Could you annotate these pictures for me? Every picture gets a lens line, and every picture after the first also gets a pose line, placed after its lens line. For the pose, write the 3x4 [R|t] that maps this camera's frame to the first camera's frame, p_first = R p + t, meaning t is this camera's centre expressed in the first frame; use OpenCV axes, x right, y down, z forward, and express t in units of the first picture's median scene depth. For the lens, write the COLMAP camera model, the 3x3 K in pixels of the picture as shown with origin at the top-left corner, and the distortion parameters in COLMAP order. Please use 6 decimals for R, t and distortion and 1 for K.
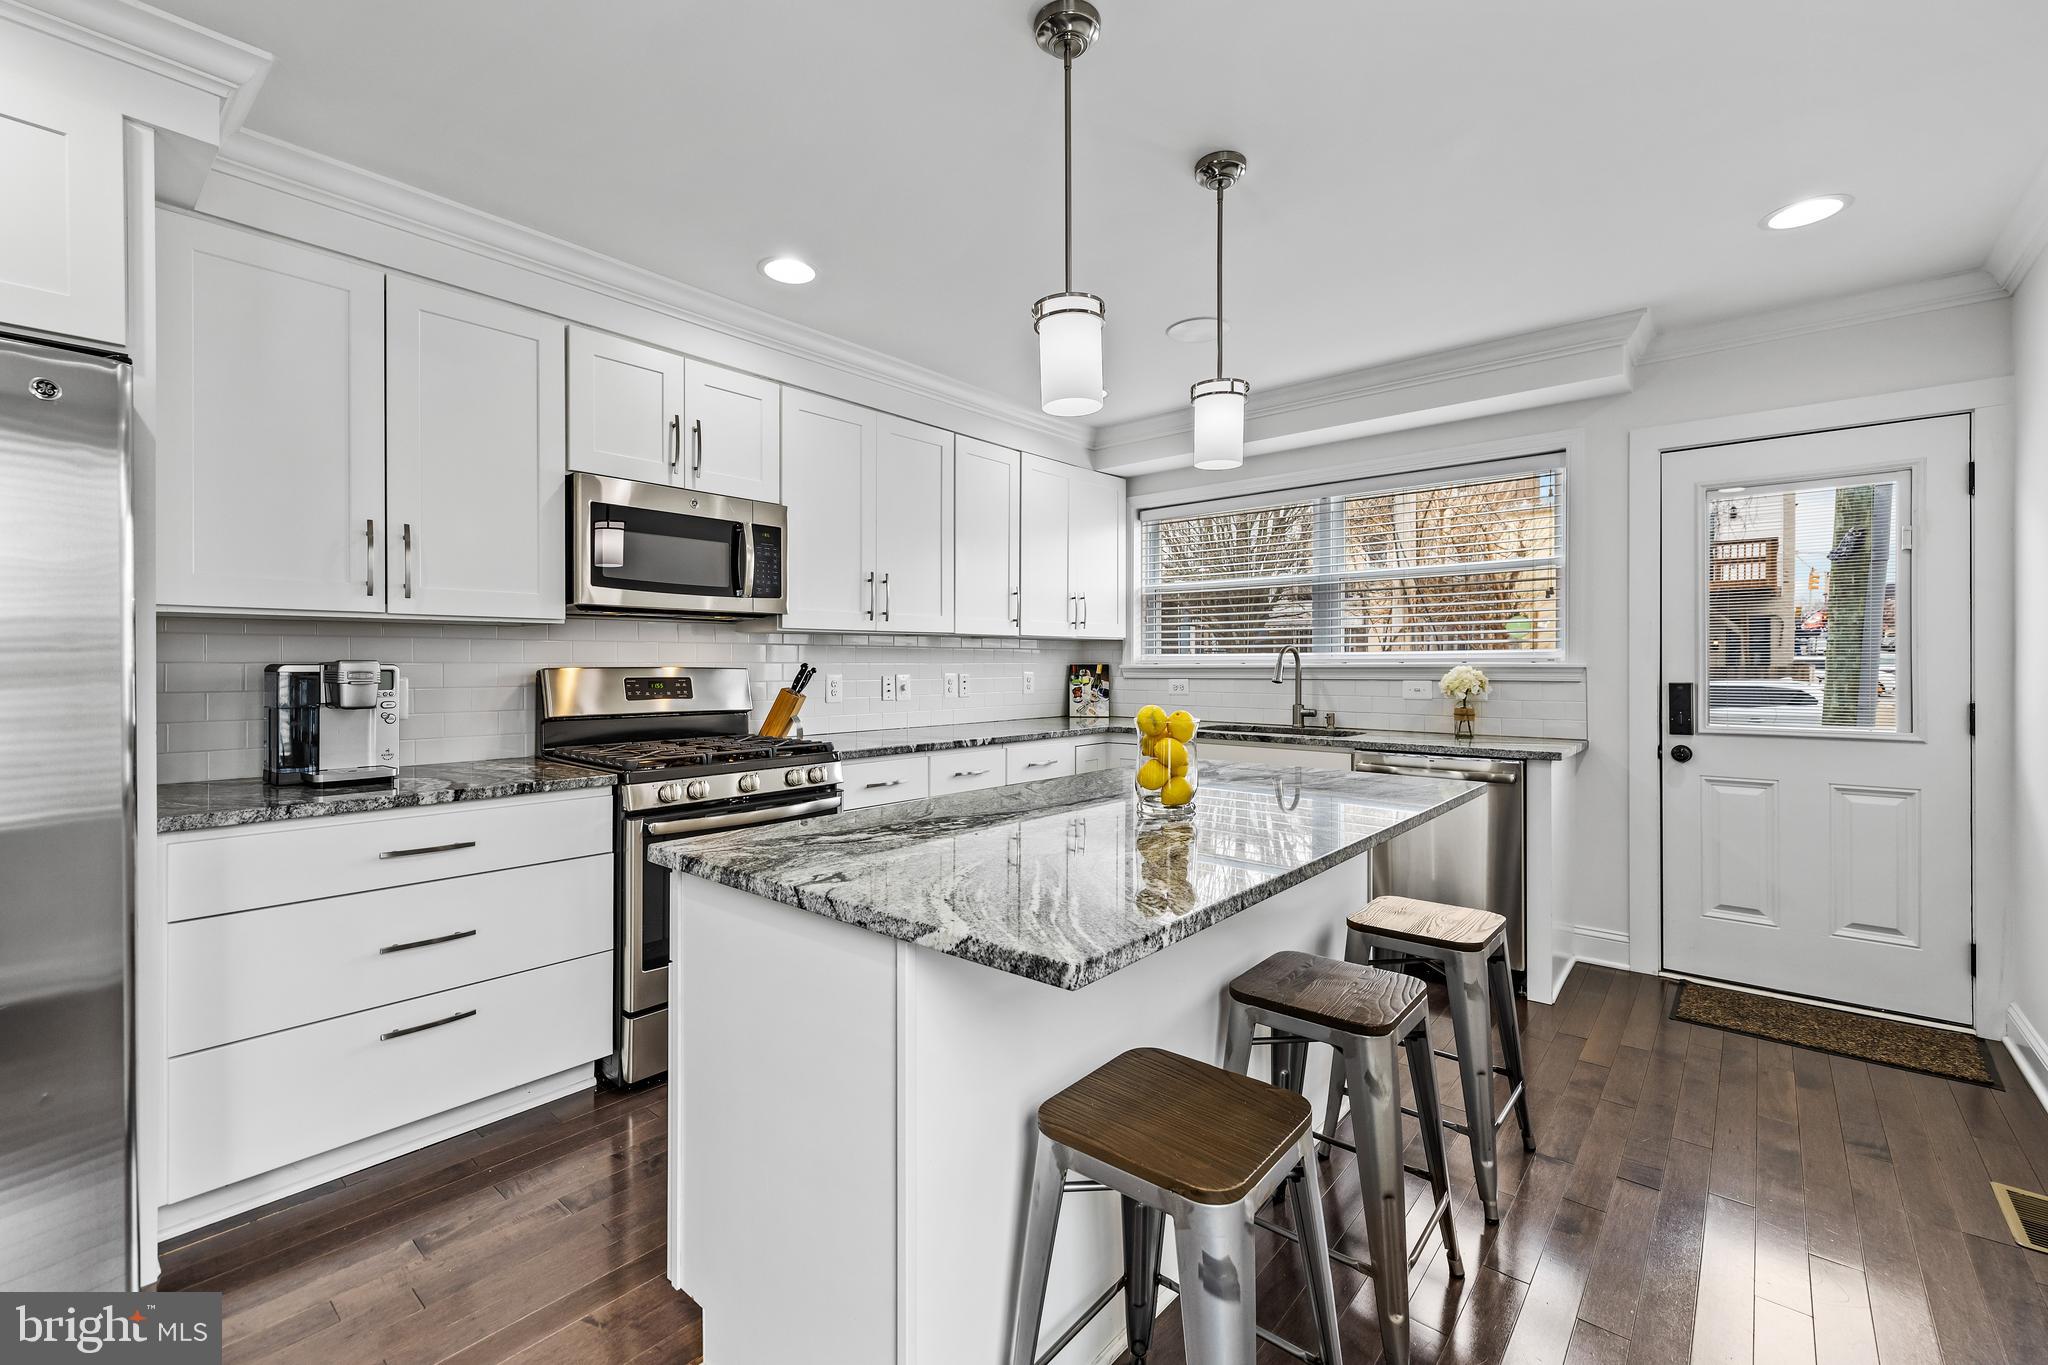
lens RADIAL K [[869.9, 0, 1018.3], [0, 869.9, 664.7], [0, 0, 1]] dist [-0.001838, -0.000012]
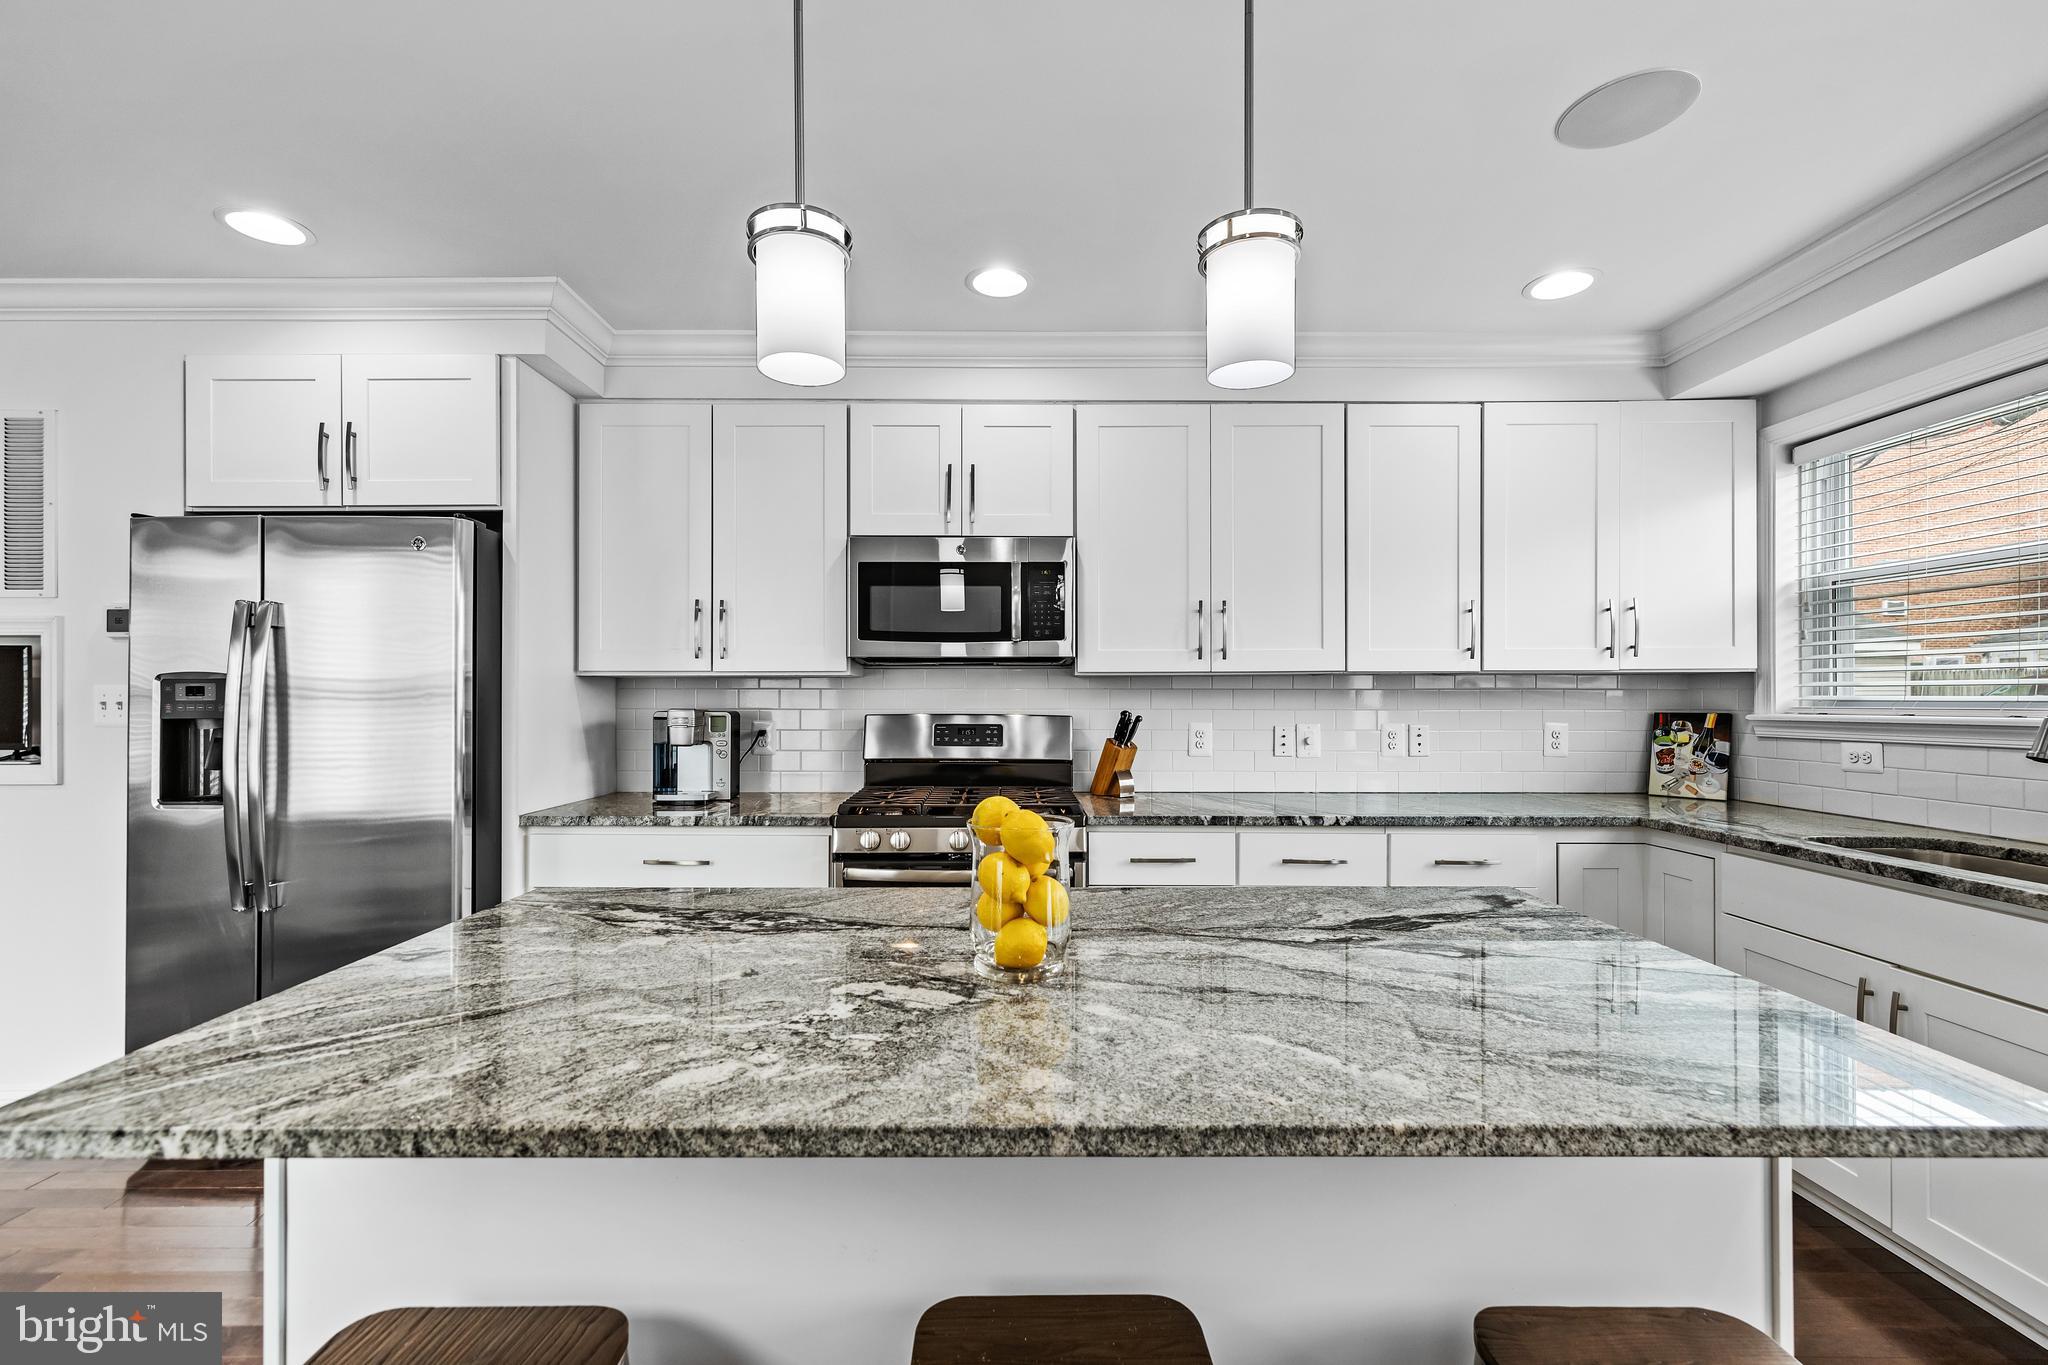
lens RADIAL K [[878.0, 0, 1010.7], [0, 878.0, 696.7], [0, 0, 1]] dist [0.003063, 0.000547]
pose [[0.648501, -0.001787, -0.761212, 0.363014], [-0.001966, 0.999990, -0.004022, -0.012238], [0.761211, 0.004105, 0.648491, 0.338034]]
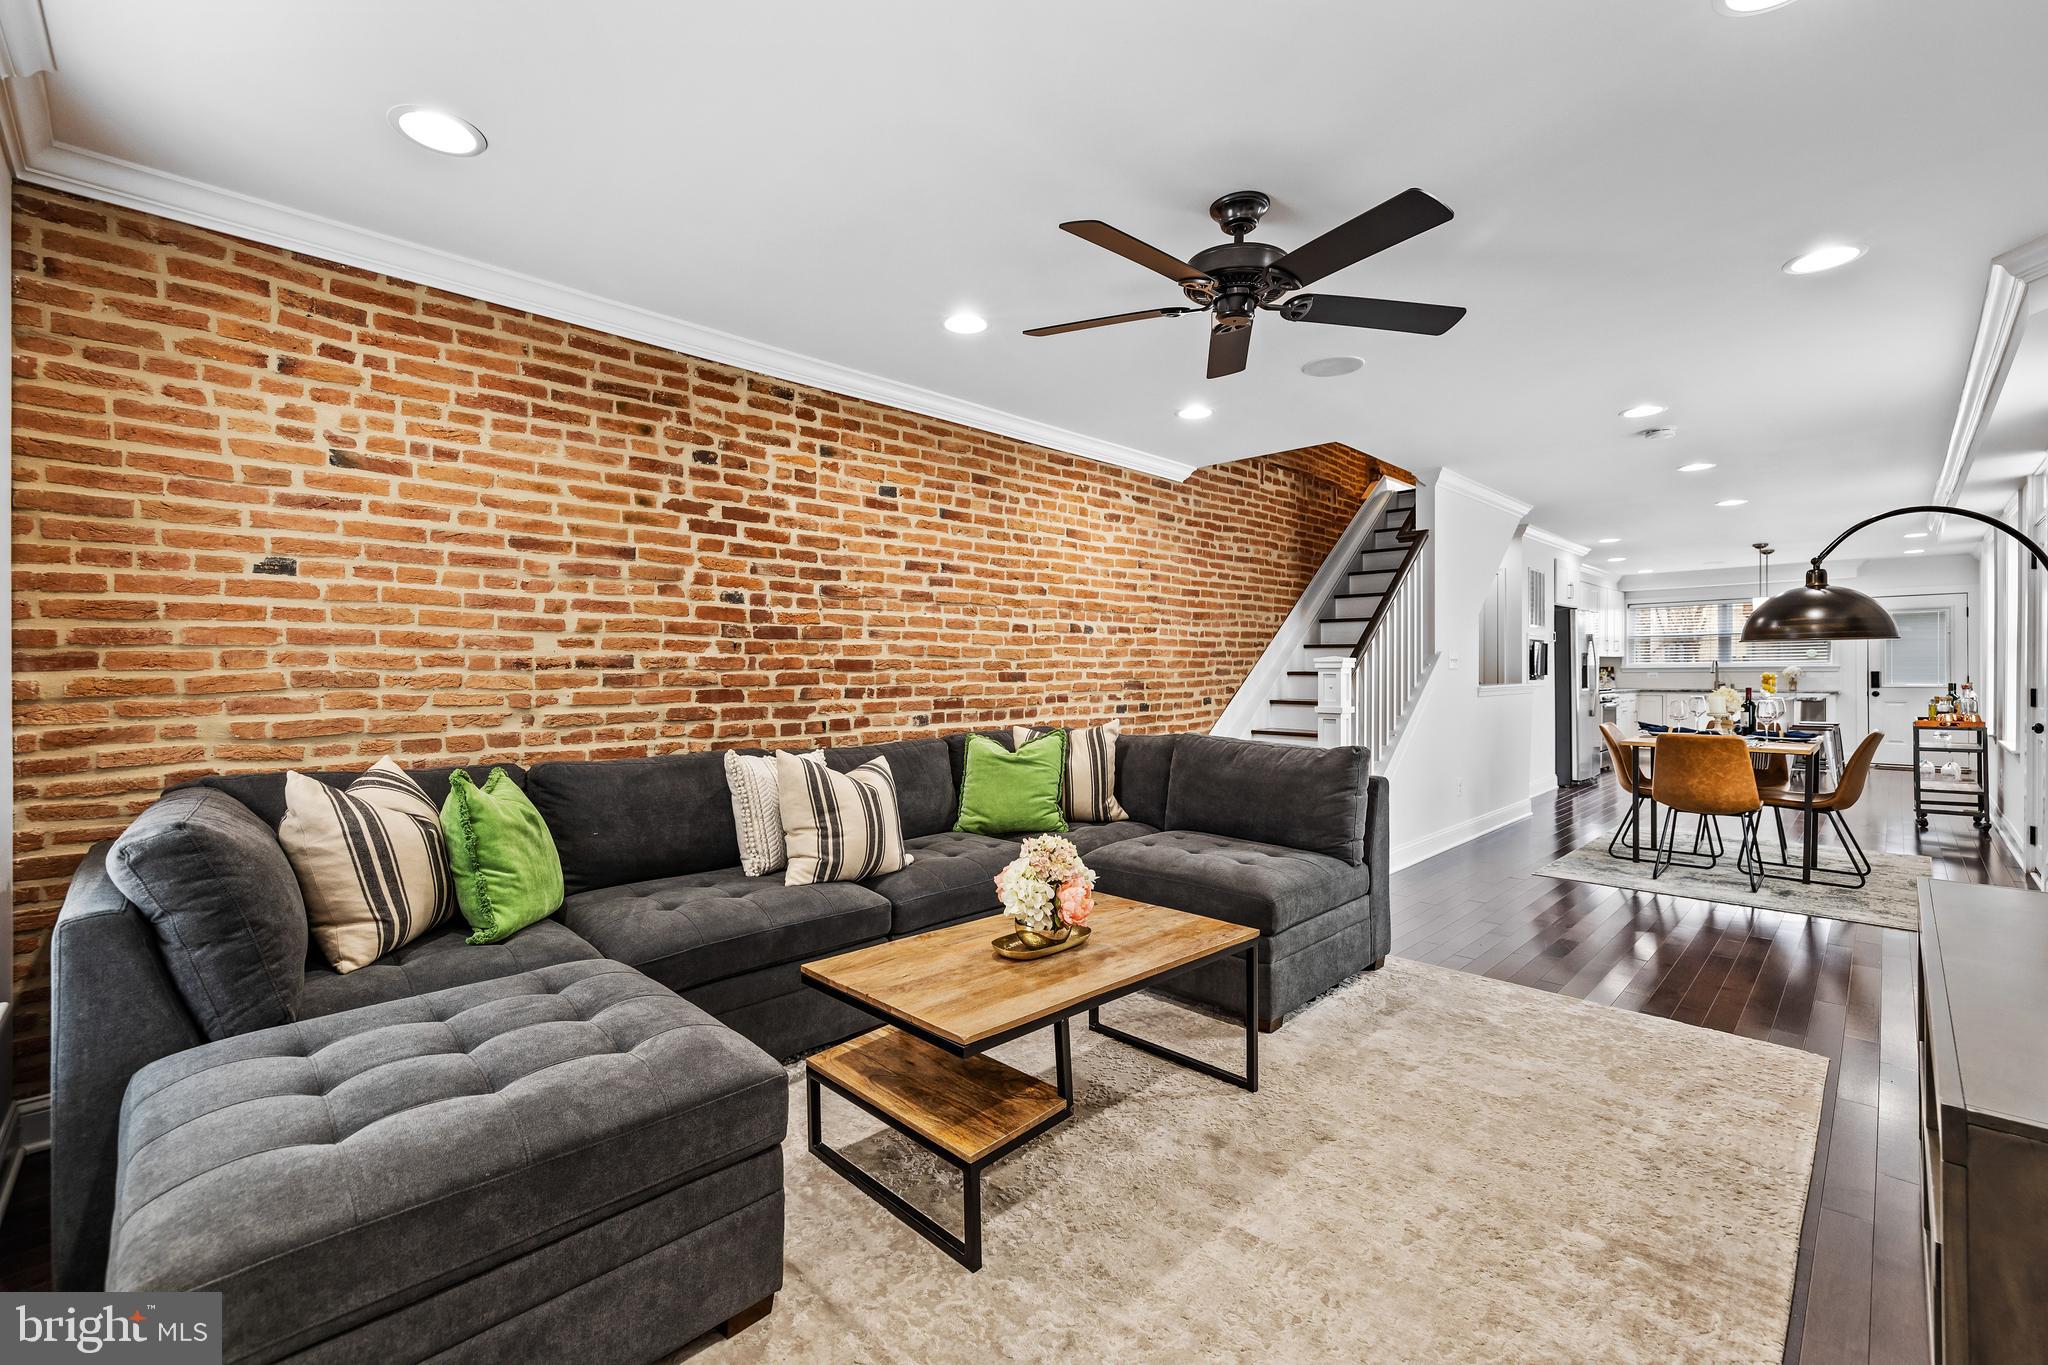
lens RADIAL K [[864.7, 0, 1023.1], [0, 864.7, 672.4], [0, 0, 1]] dist [0.001680, 0.000273]
pose [[0.996246, -0.001812, -0.086554, -2.004903], [0.001537, 0.999994, -0.003242, 0.028742], [0.086559, 0.003097, 0.996242, -2.351184]]
